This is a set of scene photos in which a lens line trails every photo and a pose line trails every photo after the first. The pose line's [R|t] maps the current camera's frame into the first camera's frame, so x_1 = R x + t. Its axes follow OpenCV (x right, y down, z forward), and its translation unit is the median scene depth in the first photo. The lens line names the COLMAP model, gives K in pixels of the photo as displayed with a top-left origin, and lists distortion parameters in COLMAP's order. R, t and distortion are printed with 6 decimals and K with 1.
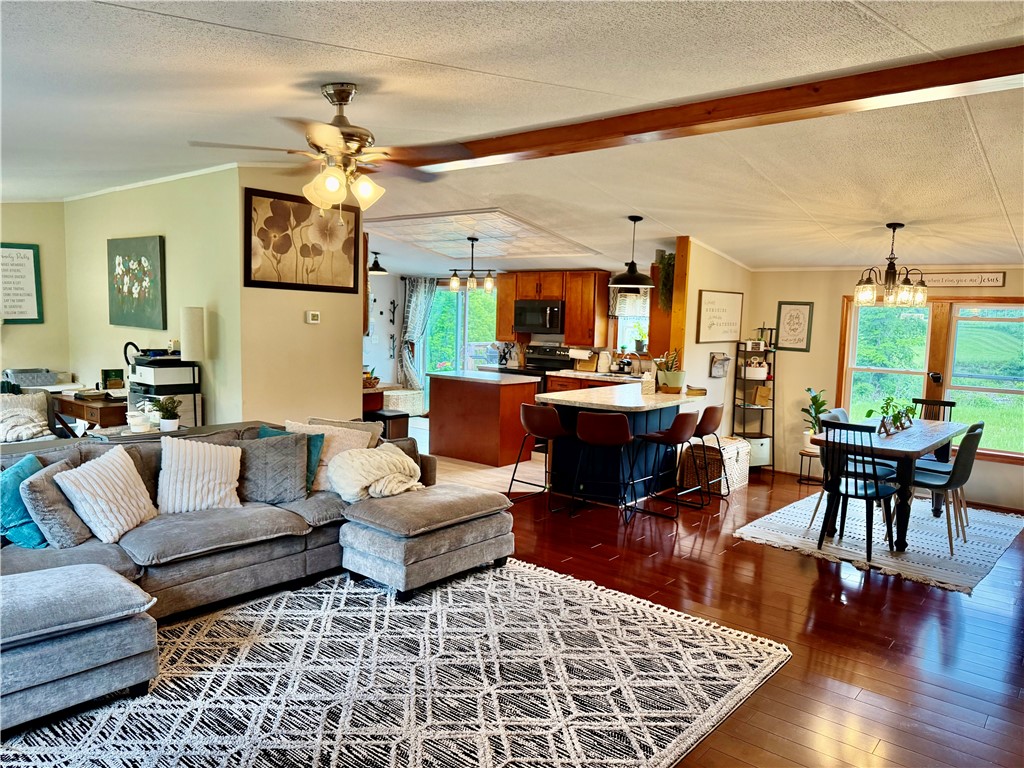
lens RADIAL K [[728.7, 0, 516.0], [0, 728.7, 387.6], [0, 0, 1]] dist [0.066598, -0.088662]
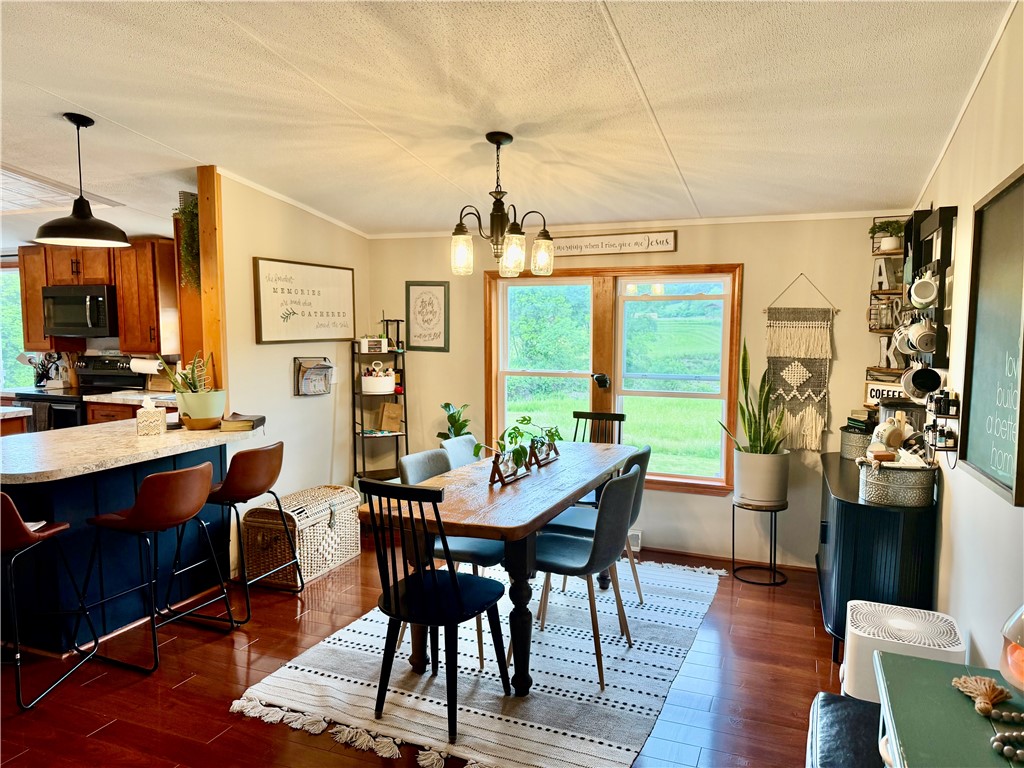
lens RADIAL K [[728.7, 0, 516.0], [0, 728.7, 387.6], [0, 0, 1]] dist [0.066598, -0.088662]
pose [[0.951770, -0.051011, 0.302542, 0.265124], [0.053103, 0.998588, 0.001311, -0.012303], [-0.302182, 0.014818, 0.953135, 0.336714]]
